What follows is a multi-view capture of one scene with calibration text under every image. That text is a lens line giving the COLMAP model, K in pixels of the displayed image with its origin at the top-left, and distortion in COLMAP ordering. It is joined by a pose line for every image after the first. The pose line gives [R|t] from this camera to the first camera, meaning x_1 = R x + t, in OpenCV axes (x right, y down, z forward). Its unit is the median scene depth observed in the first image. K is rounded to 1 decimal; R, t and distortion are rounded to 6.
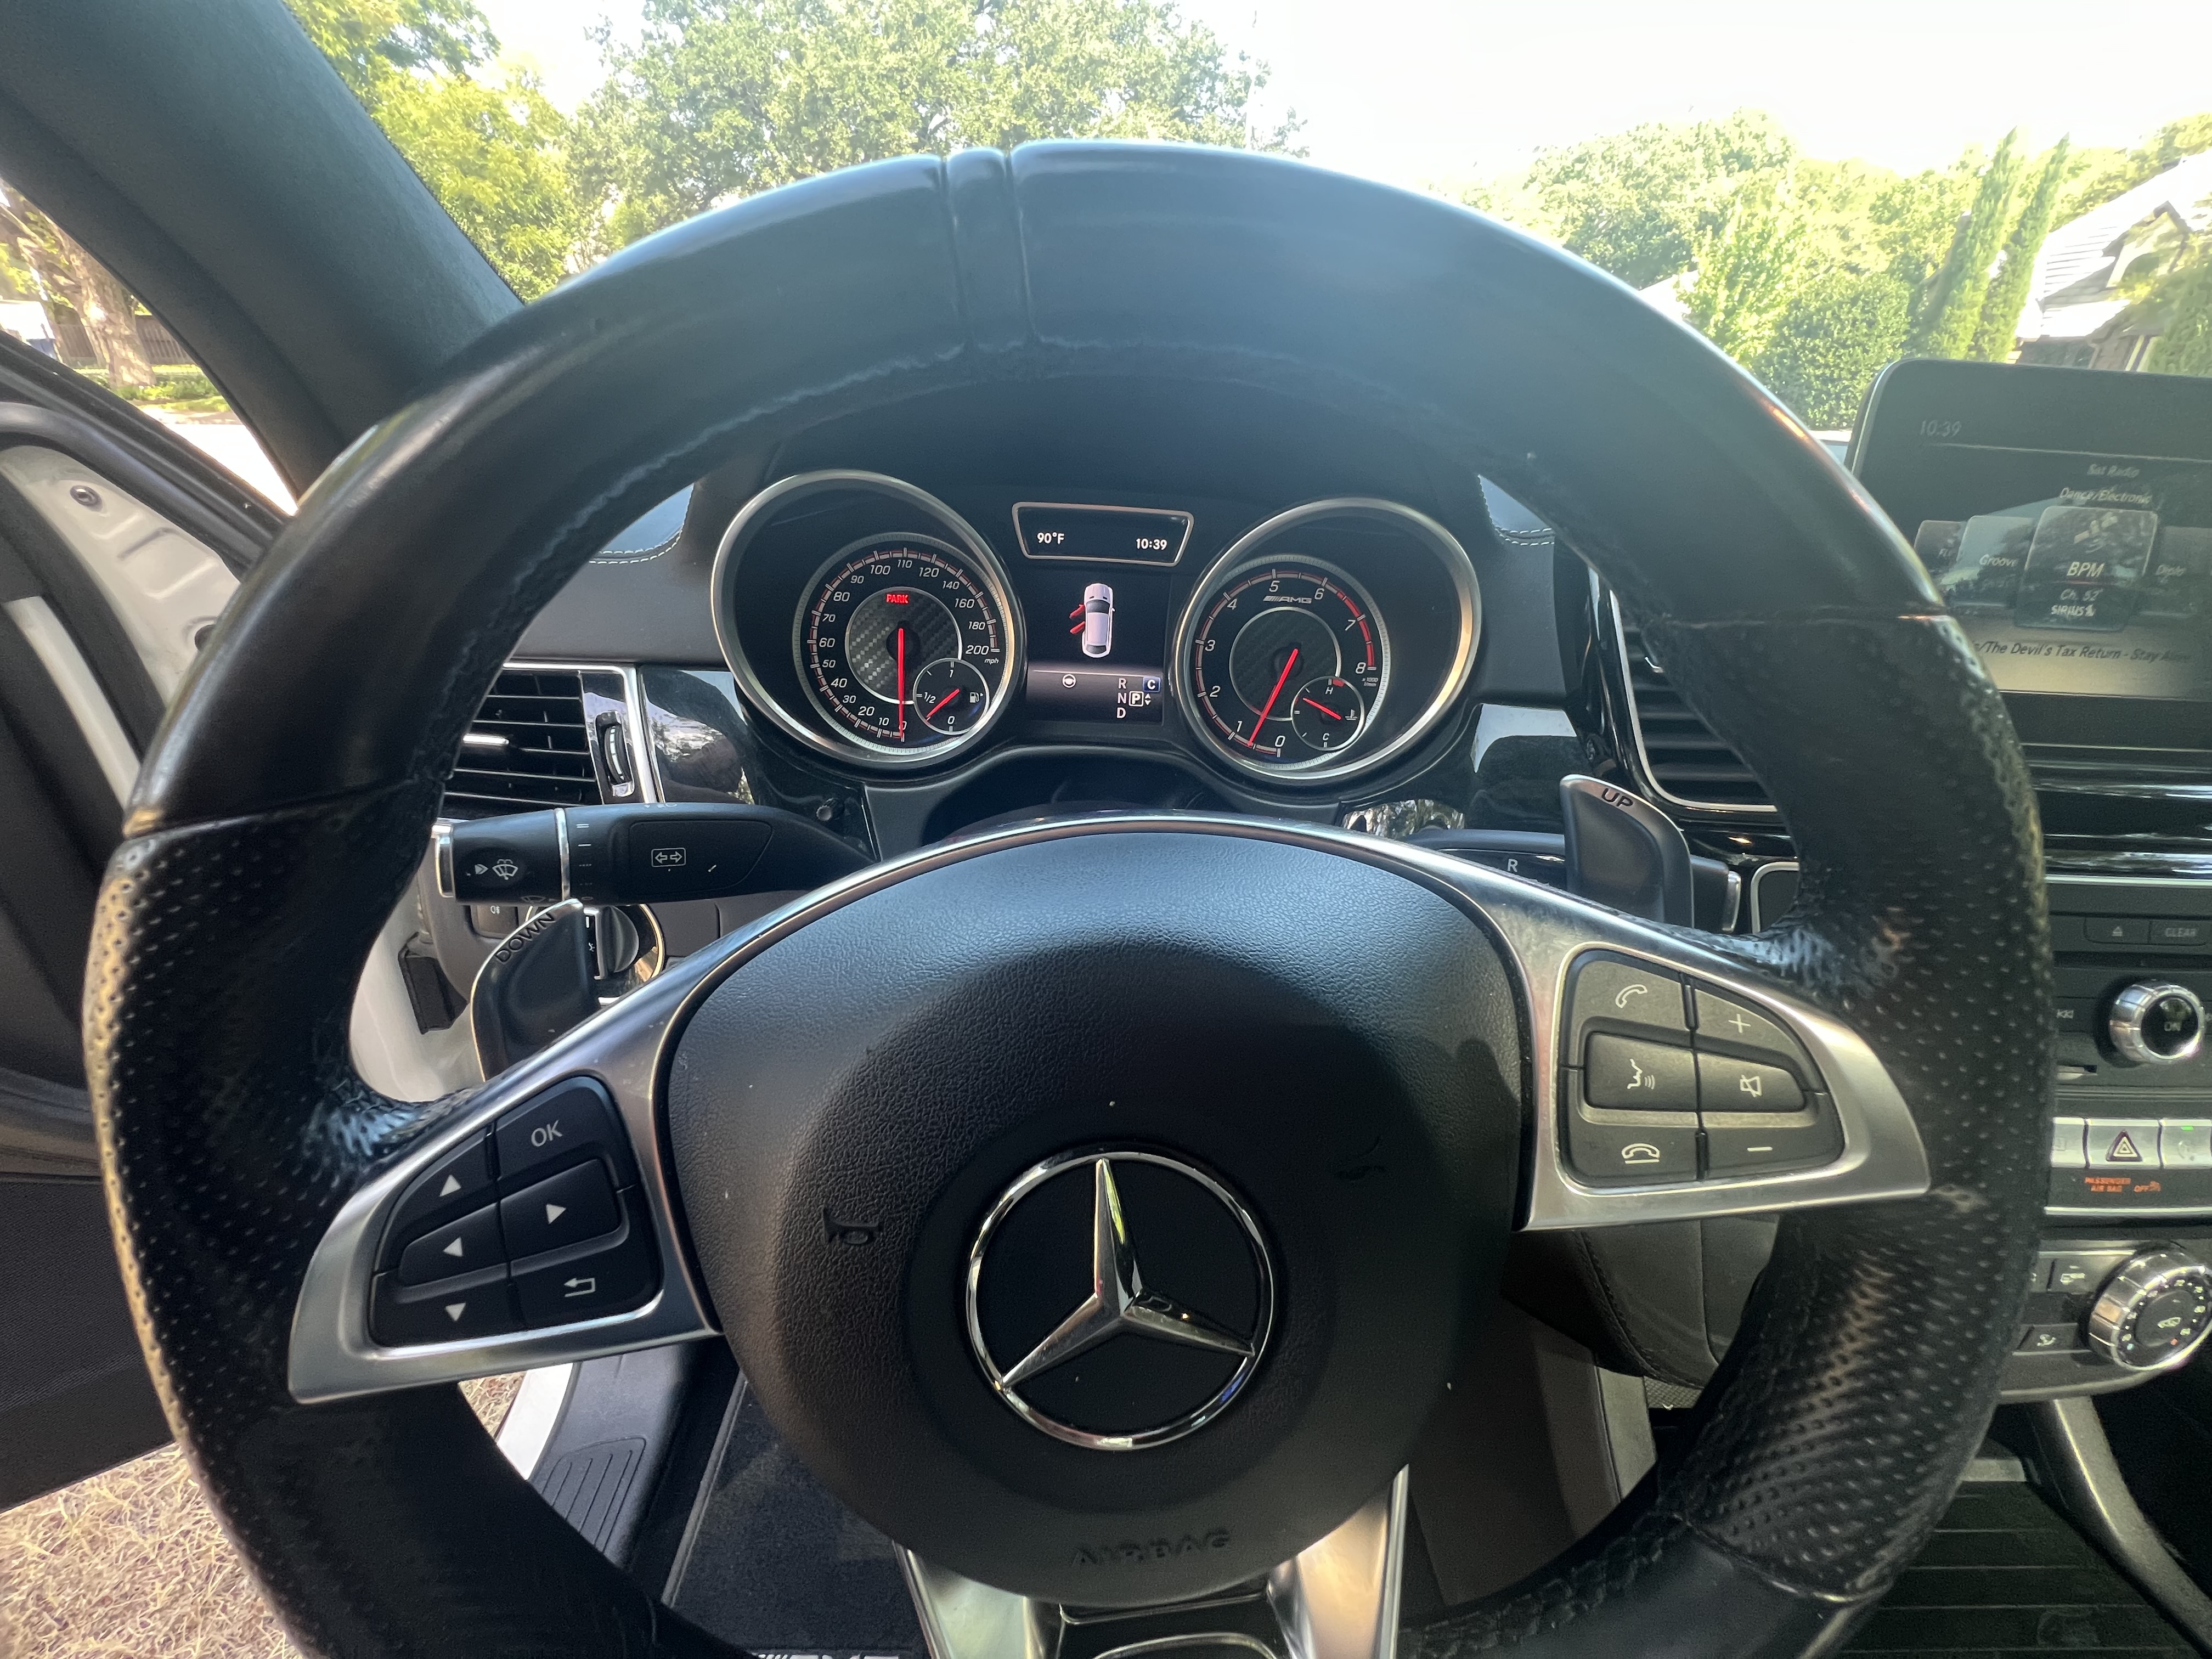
lens RADIAL K [[888.2, 0, 1104.7], [0, 888.2, 822.9], [0, 0, 1]] dist [-0.006316, 0.000939]
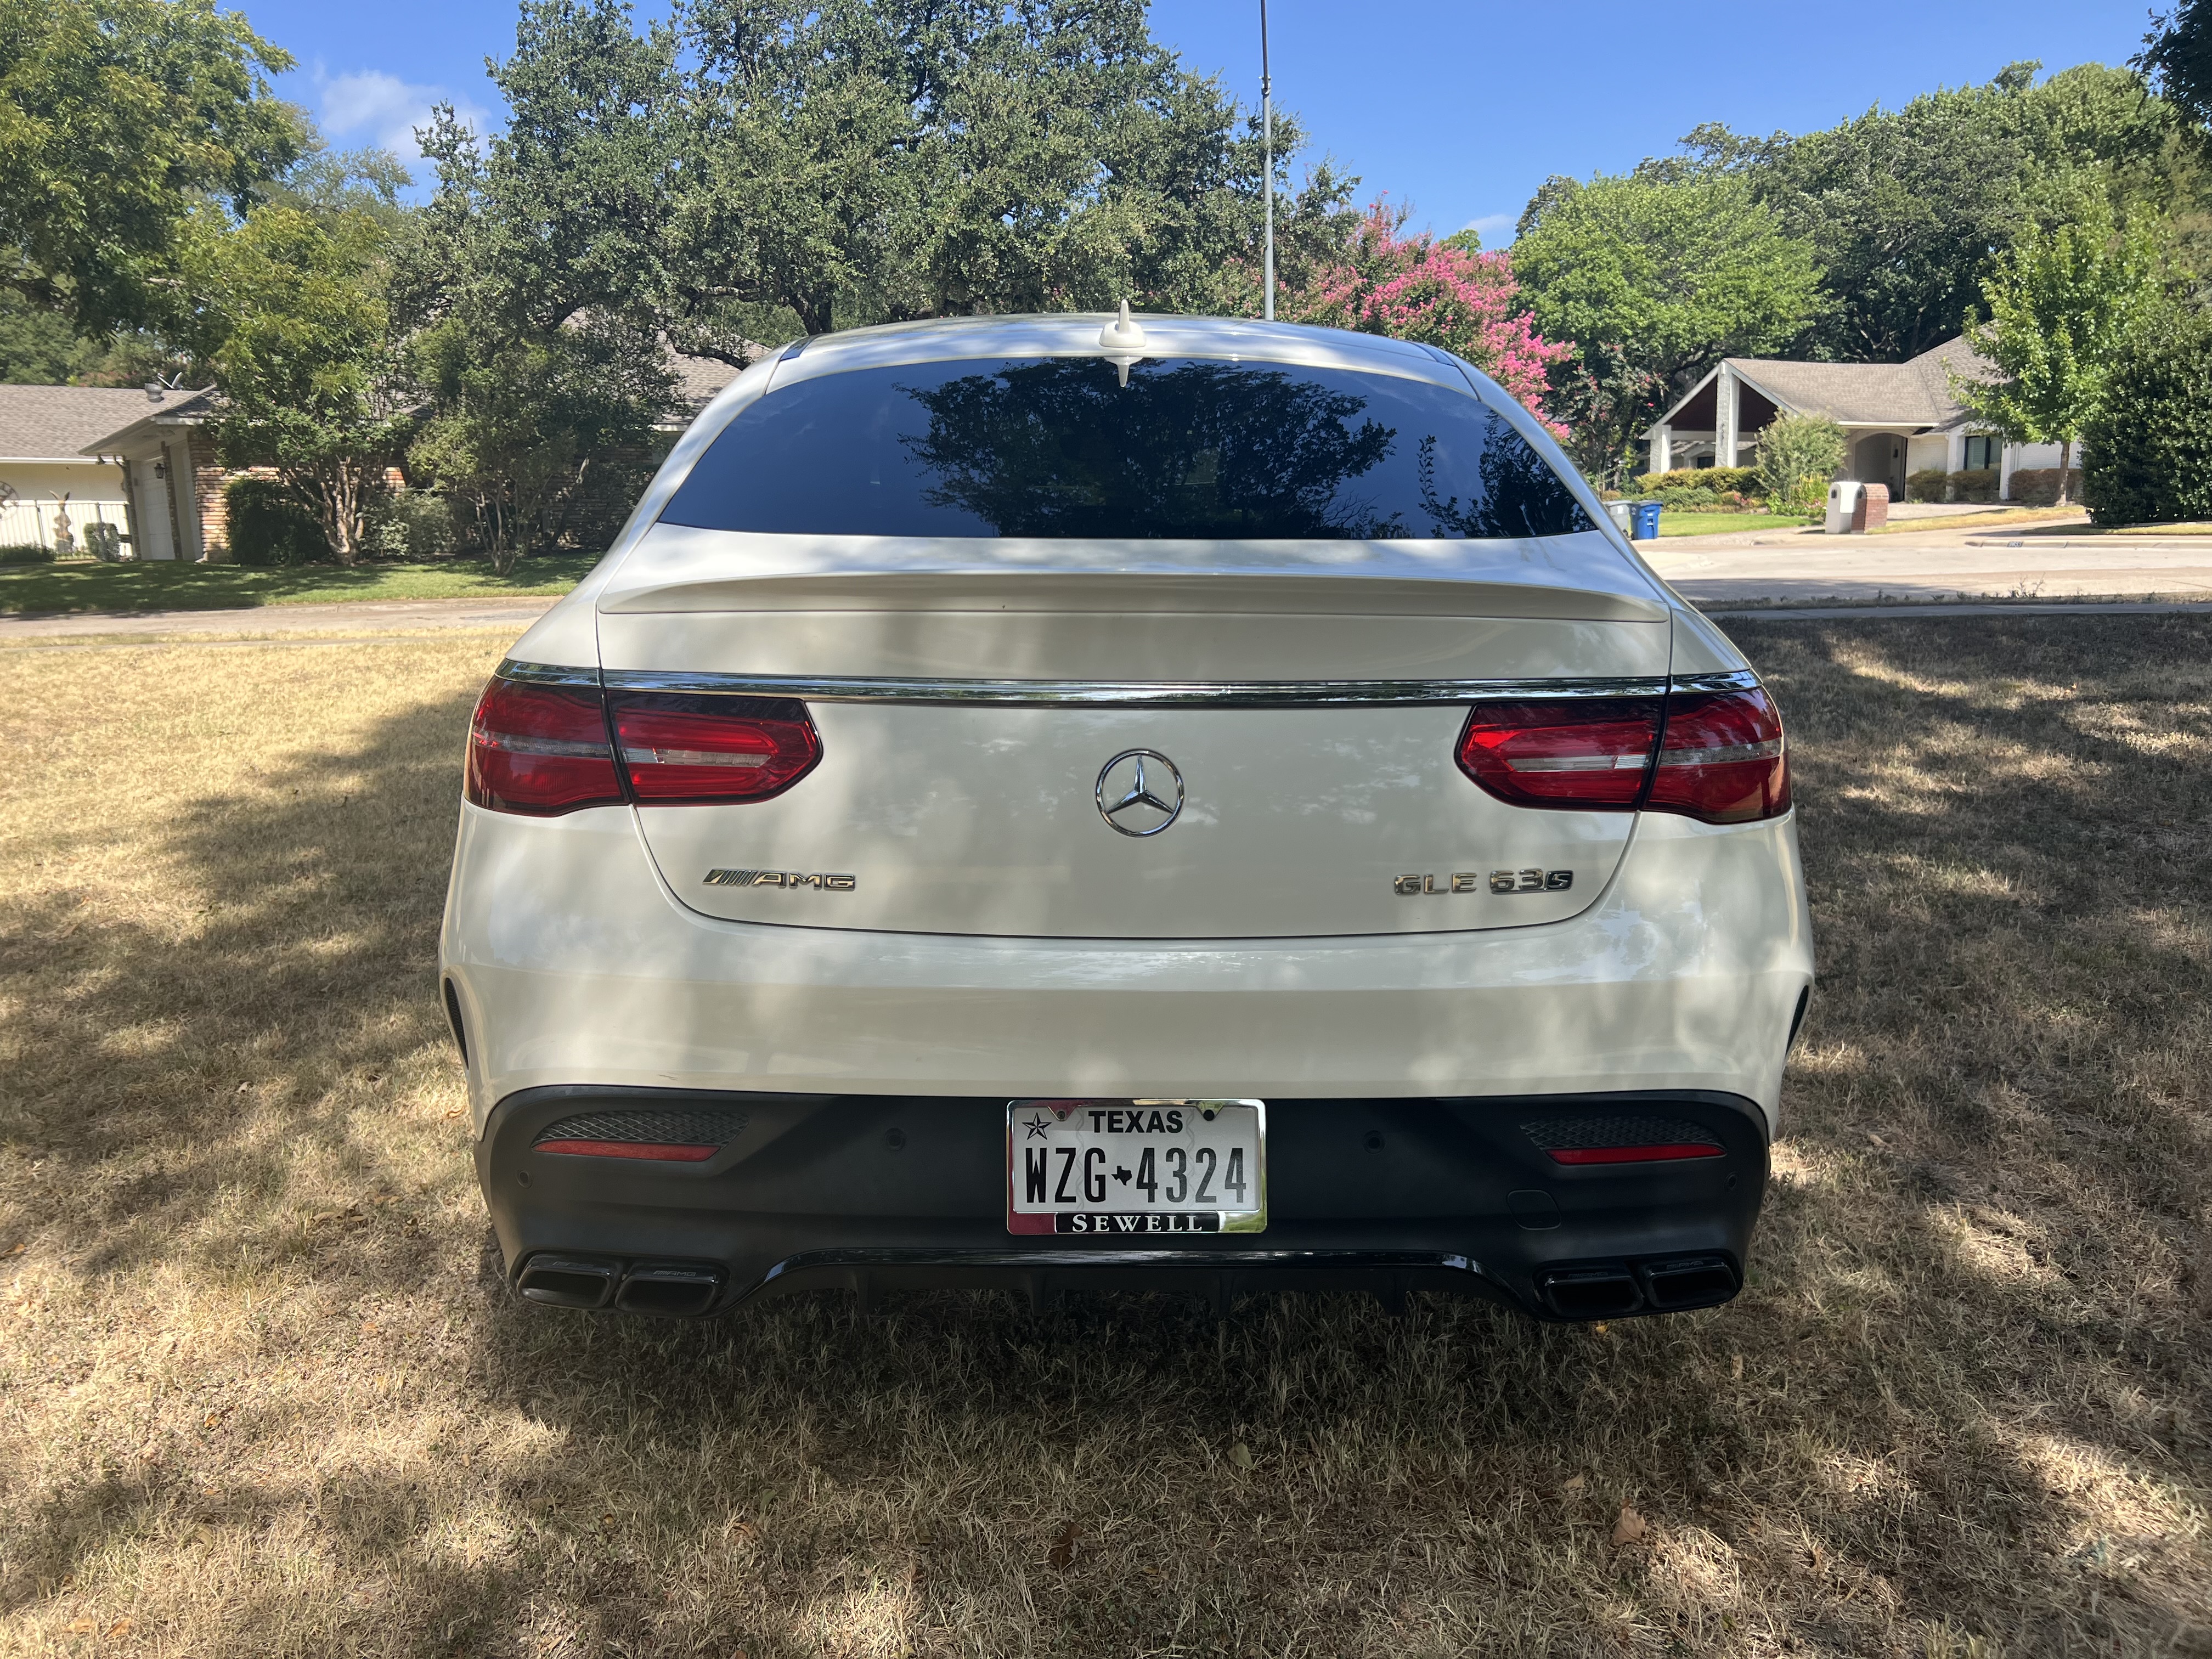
lens RADIAL K [[1663.6, 0, 1082.8], [0, 1663.6, 829.3], [0, 0, 1]] dist [0.035984, -0.028749]
pose [[0.998488, -0.044901, -0.031709, 0.755071], [0.034547, 0.961292, -0.273356, 3.857040], [0.042756, 0.271847, 0.961390, -7.680572]]
